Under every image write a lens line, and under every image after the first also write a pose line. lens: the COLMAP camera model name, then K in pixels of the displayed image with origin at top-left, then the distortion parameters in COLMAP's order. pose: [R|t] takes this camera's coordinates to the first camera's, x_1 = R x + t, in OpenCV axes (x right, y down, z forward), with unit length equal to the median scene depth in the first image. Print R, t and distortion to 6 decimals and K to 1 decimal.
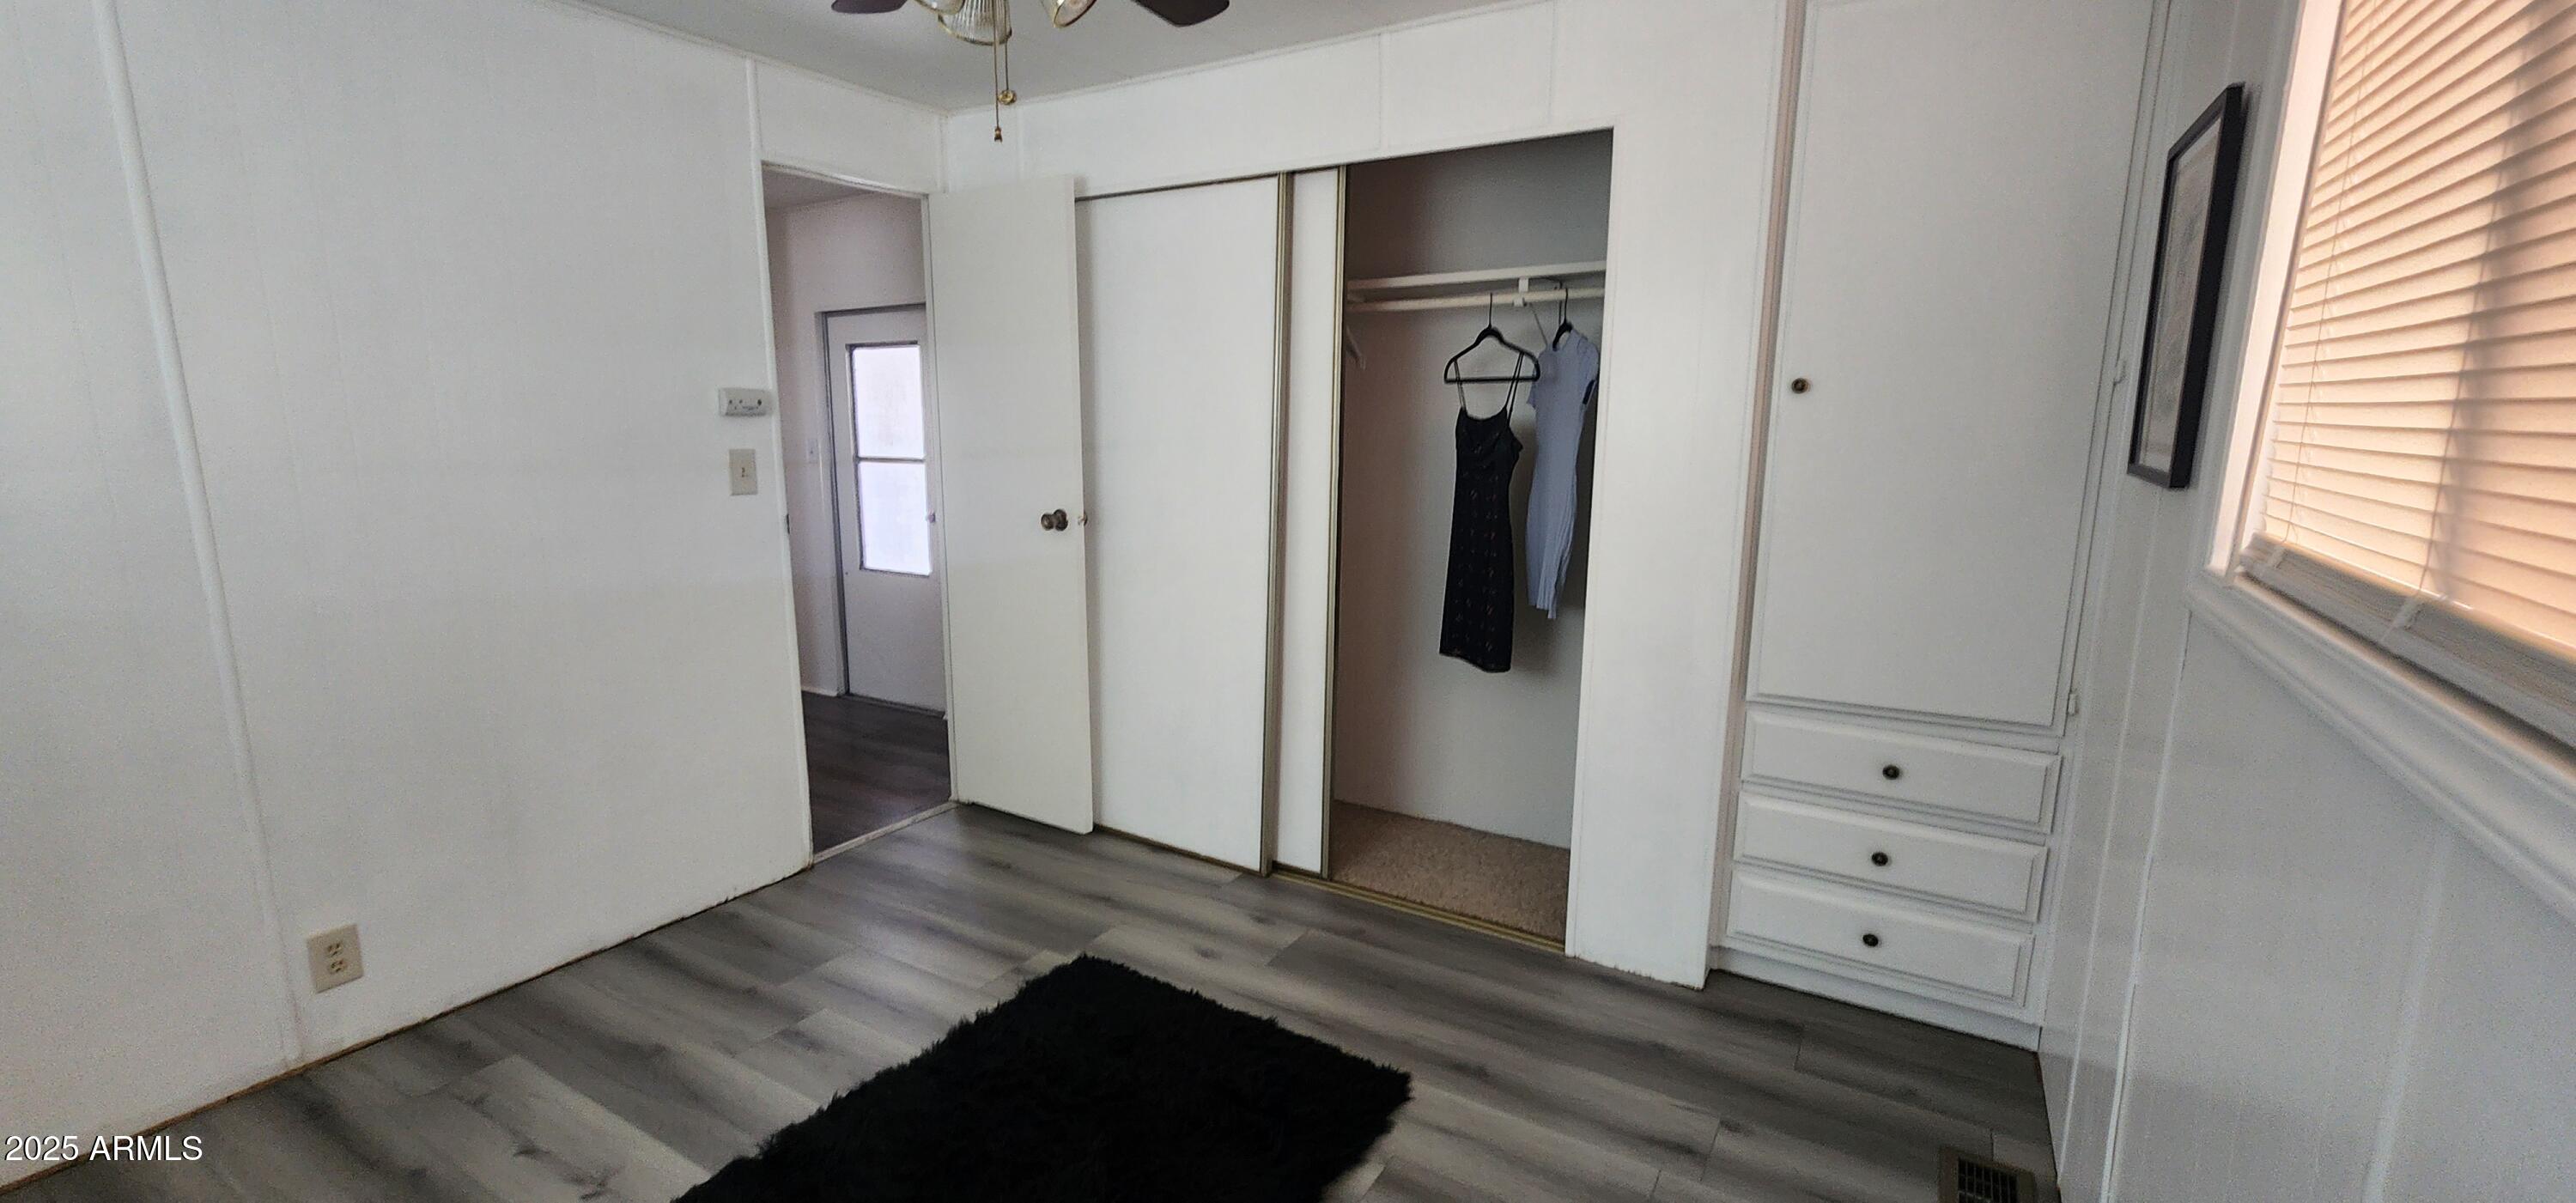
lens RADIAL K [[1066.1, 0, 1286.8], [0, 1066.1, 618.9], [0, 0, 1]] dist [-0.007469, -0.000044]
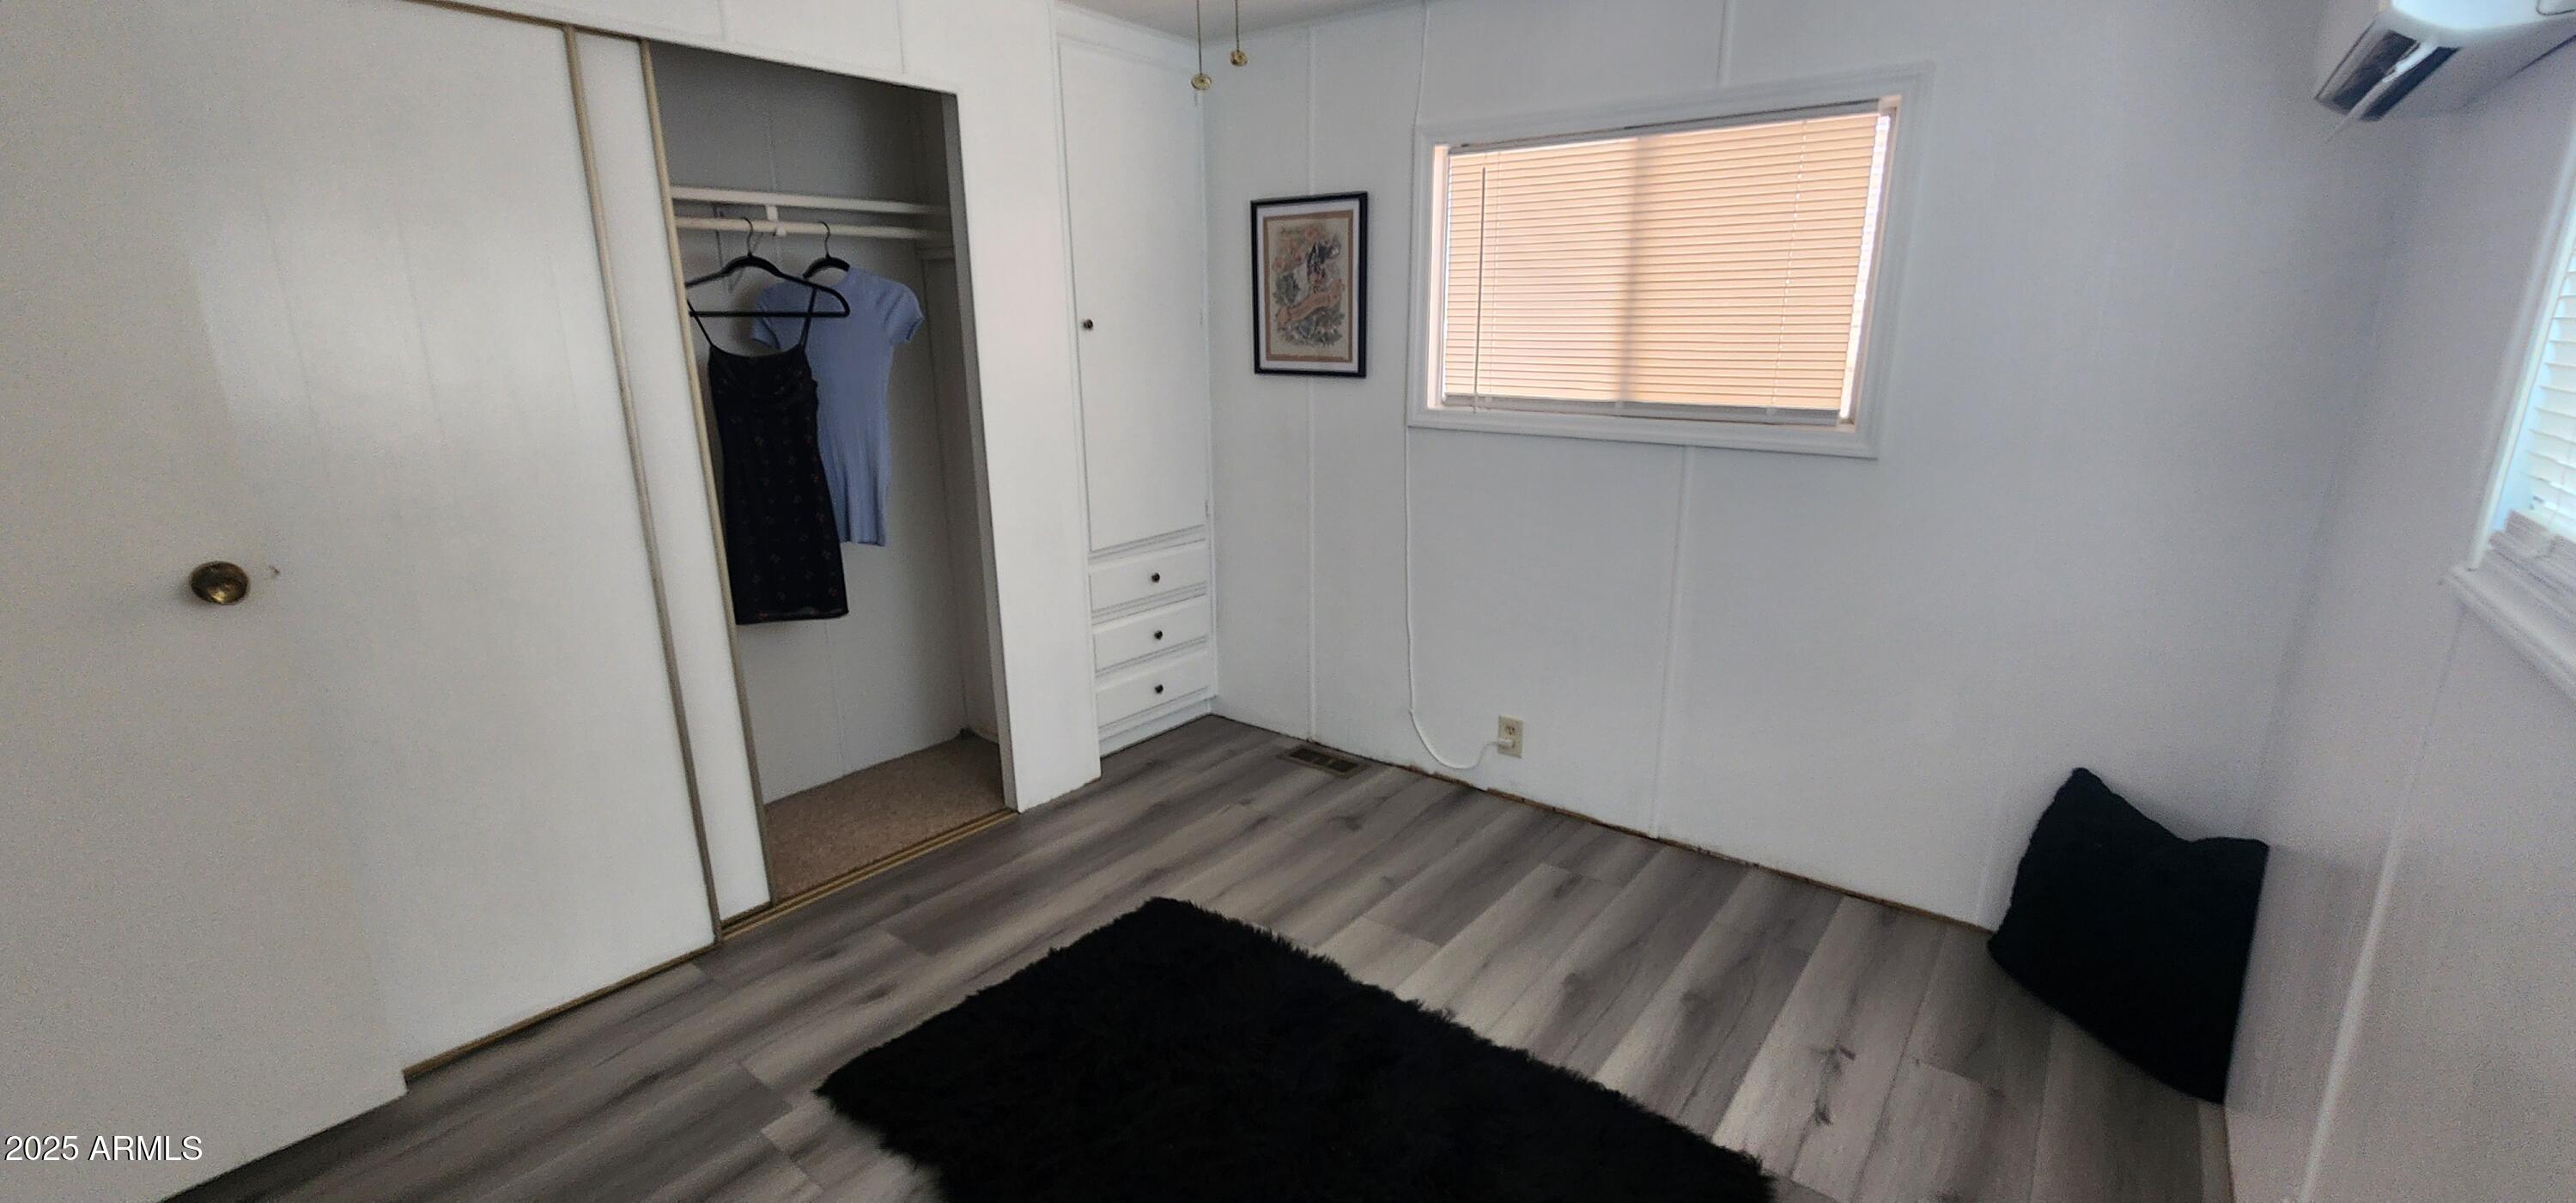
lens RADIAL K [[1066.1, 0, 1286.8], [0, 1066.1, 618.9], [0, 0, 1]] dist [-0.007469, -0.000044]
pose [[0.112993, -0.267222, 0.956987, -0.824814], [0.195071, 0.950377, 0.242344, -0.124771], [-0.974259, 0.159297, 0.159514, 0.520906]]
